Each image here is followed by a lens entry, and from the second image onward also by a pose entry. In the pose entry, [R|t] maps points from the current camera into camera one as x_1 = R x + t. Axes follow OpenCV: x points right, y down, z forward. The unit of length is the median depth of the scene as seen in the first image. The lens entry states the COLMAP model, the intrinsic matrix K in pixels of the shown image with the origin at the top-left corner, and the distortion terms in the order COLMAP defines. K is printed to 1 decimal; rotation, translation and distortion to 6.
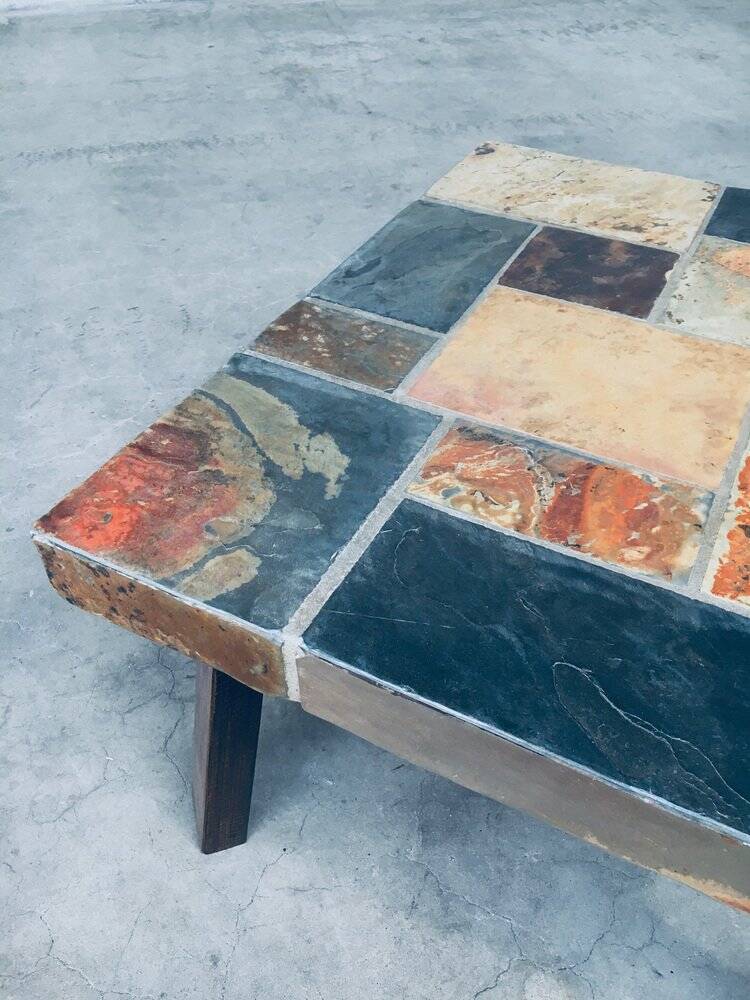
lens RADIAL K [[862.2, 0, 375.0], [0, 862.2, 500.0], [0, 0, 1]] dist [0.084017, -0.130671]
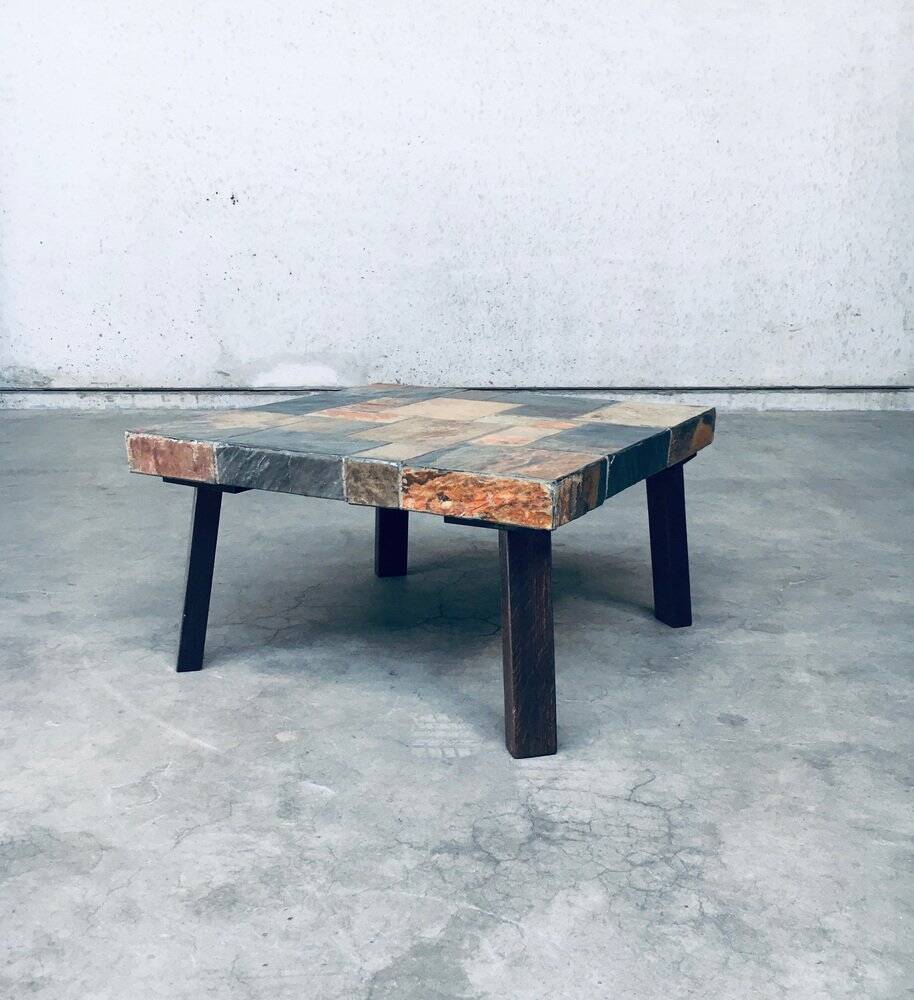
lens RADIAL K [[1077.1, 0, 446.6], [0, 1077.1, 516.0], [0, 0, 1]] dist [0.065302, -0.061912]
pose [[0.978259, 0.045428, -0.202351, 0.787550], [-0.137000, 0.874062, -0.466097, 0.971604], [0.155693, 0.483686, 0.861283, -0.885083]]
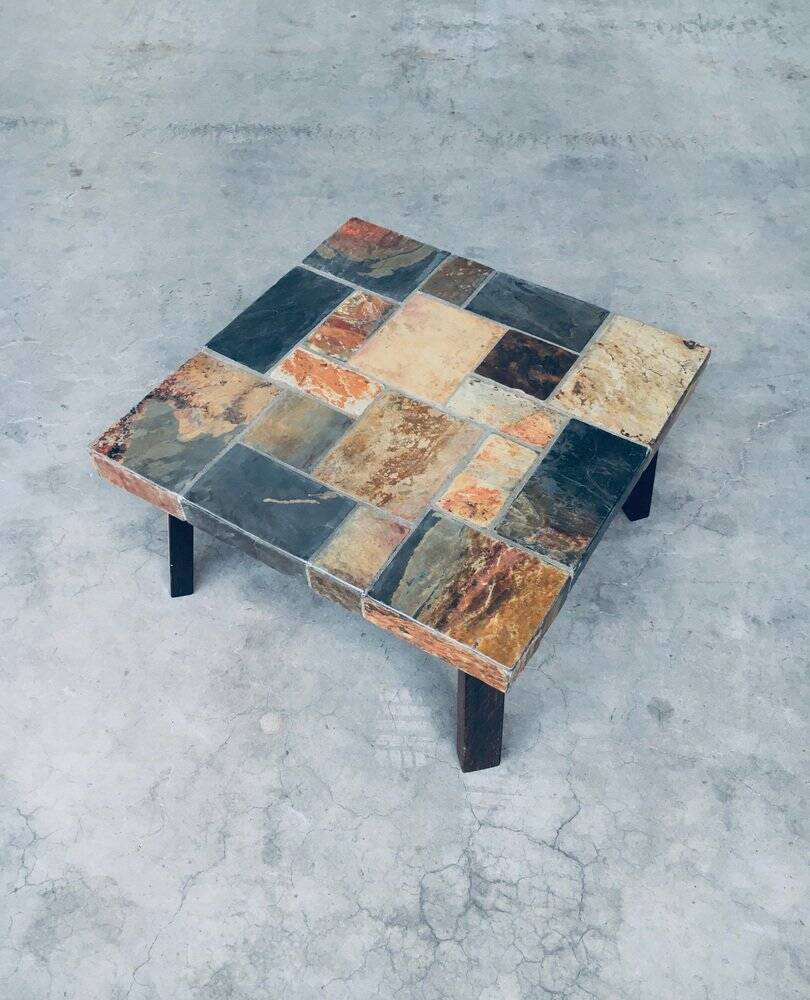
lens RADIAL K [[950.5, 0, 395.3], [0, 950.5, 485.7], [0, 0, 1]] dist [0.091829, -0.145982]
pose [[0.966362, 0.189691, -0.173670, 0.646578], [-0.168977, 0.977367, 0.127282, -0.266409], [0.193884, -0.093654, 0.976544, -0.920594]]
